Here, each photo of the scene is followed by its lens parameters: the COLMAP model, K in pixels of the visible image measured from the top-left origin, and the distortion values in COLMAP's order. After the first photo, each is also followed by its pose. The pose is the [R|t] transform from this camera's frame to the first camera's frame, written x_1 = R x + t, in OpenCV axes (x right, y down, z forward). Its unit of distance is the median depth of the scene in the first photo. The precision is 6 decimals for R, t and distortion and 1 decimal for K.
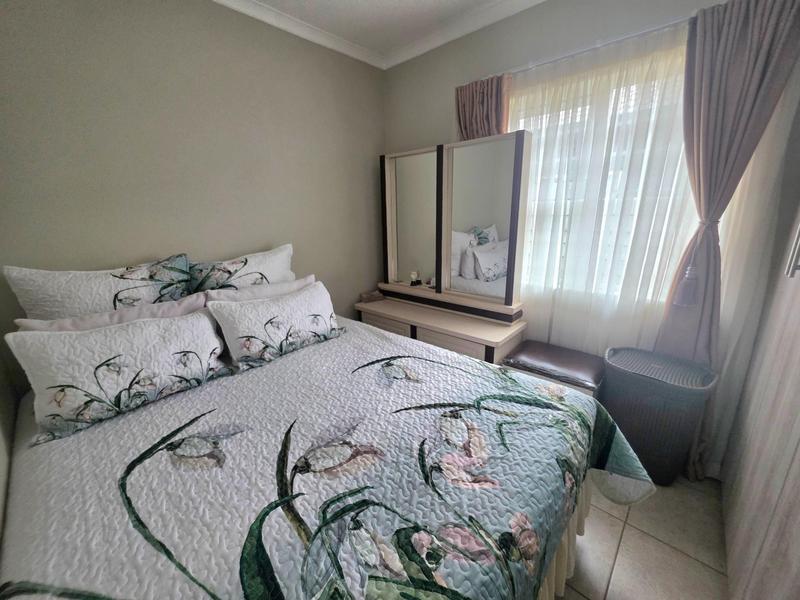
lens RADIAL K [[322.5, 0, 400.0], [0, 322.5, 297.9], [0, 0, 1]] dist [0.002423, -0.000831]
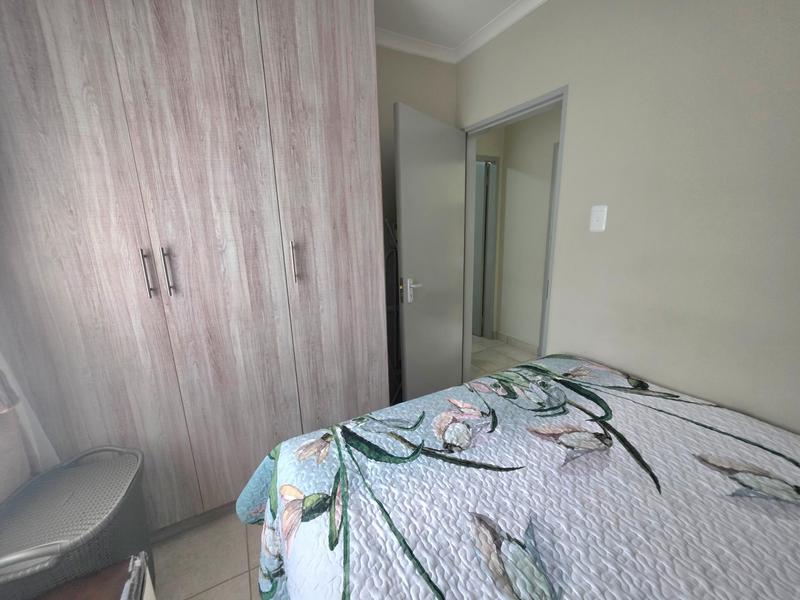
lens RADIAL K [[322.5, 0, 400.0], [0, 322.5, 297.9], [0, 0, 1]] dist [0.002423, -0.000831]
pose [[-0.943362, -0.021270, 0.331083, 0.007702], [0.141147, 0.877394, 0.458538, -0.394547], [-0.300243, 0.479299, -0.824698, 1.389131]]
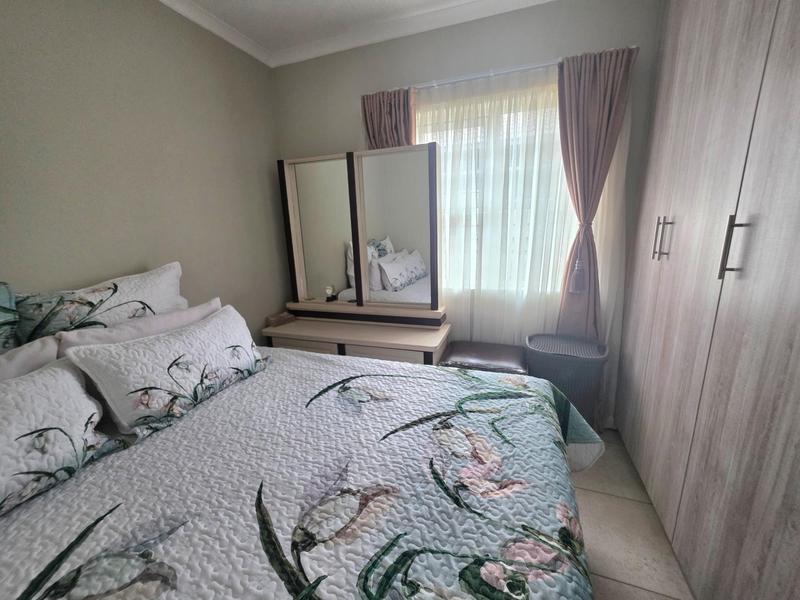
lens RADIAL K [[322.5, 0, 400.0], [0, 322.5, 297.9], [0, 0, 1]] dist [0.002423, -0.000831]
pose [[0.921536, -0.094608, 0.376590, -0.235043], [0.112997, 0.993229, -0.026988, 0.003035], [-0.371487, 0.067424, 0.925987, 0.128899]]
